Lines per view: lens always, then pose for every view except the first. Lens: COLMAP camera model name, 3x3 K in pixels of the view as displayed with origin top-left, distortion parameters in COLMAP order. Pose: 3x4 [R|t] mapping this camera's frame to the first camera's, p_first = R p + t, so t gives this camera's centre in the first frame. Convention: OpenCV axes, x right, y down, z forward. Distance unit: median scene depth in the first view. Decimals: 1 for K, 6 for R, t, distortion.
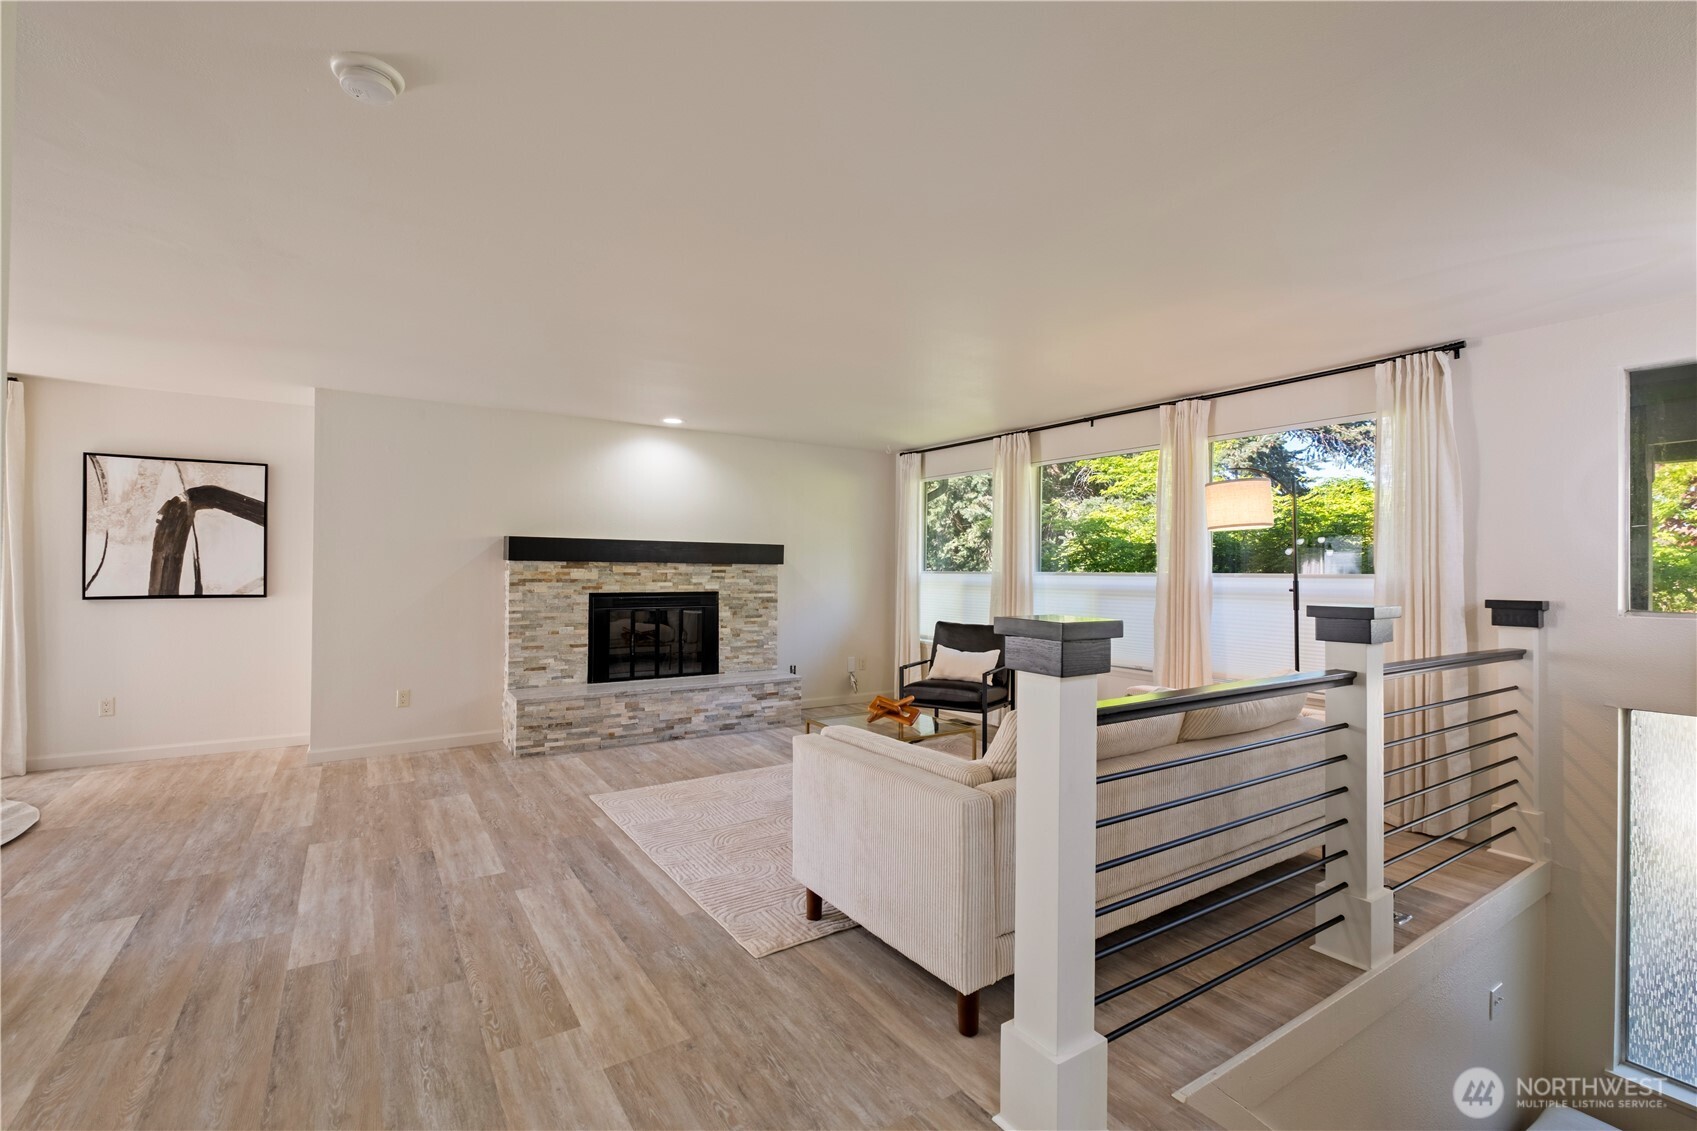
lens RADIAL K [[733.0, 0, 830.8], [0, 733.0, 560.5], [0, 0, 1]] dist [0.003186, -0.004374]
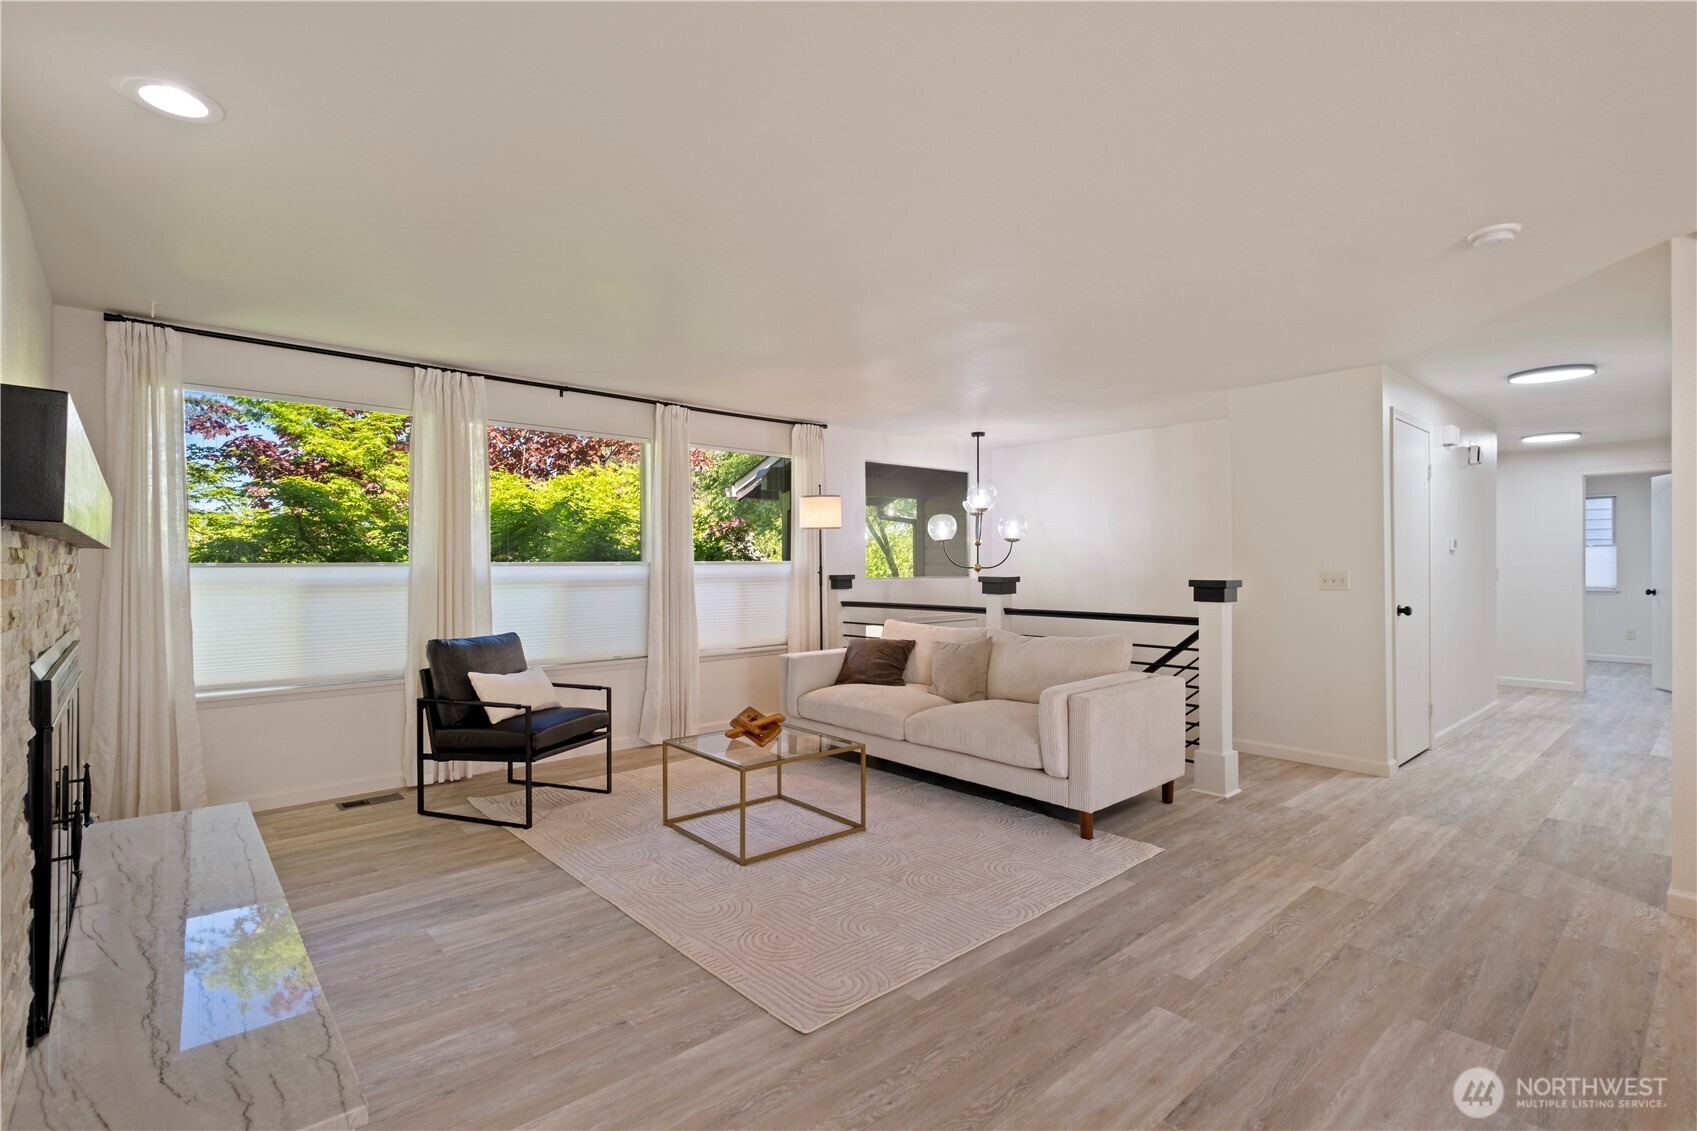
lens RADIAL K [[795.3, 0, 848.6], [0, 795.3, 563.0], [0, 0, 1]] dist [0.003655, -0.001313]
pose [[-0.150517, -0.011789, 0.988537, -0.698176], [-0.011569, 0.999881, 0.010163, 0.003783], [-0.988540, -0.009907, -0.150635, 0.864570]]
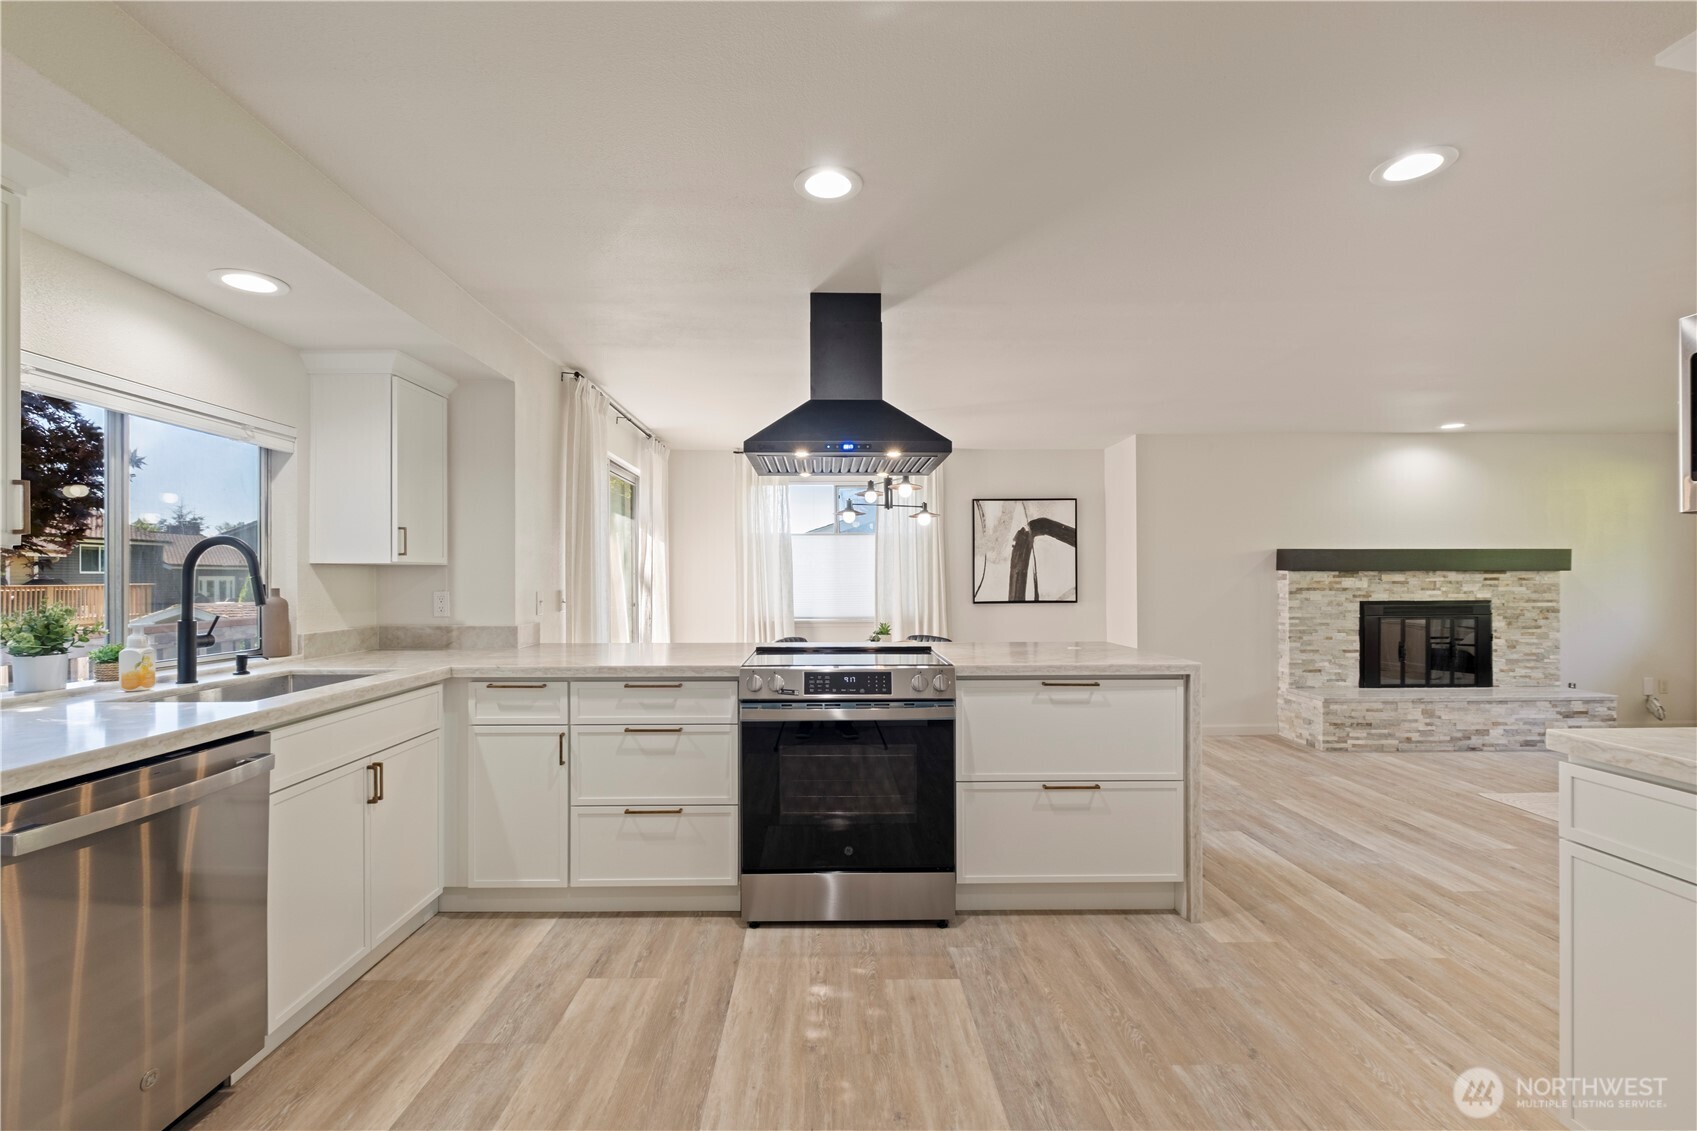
lens RADIAL K [[733.0, 0, 848.6], [0, 733.0, 575.9], [0, 0, 1]] dist [0.003186, -0.004374]
pose [[0.850566, -0.012297, -0.525725, -0.445432], [0.017127, 0.999844, 0.004324, -0.009452], [0.525589, -0.012682, 0.850644, -0.300753]]
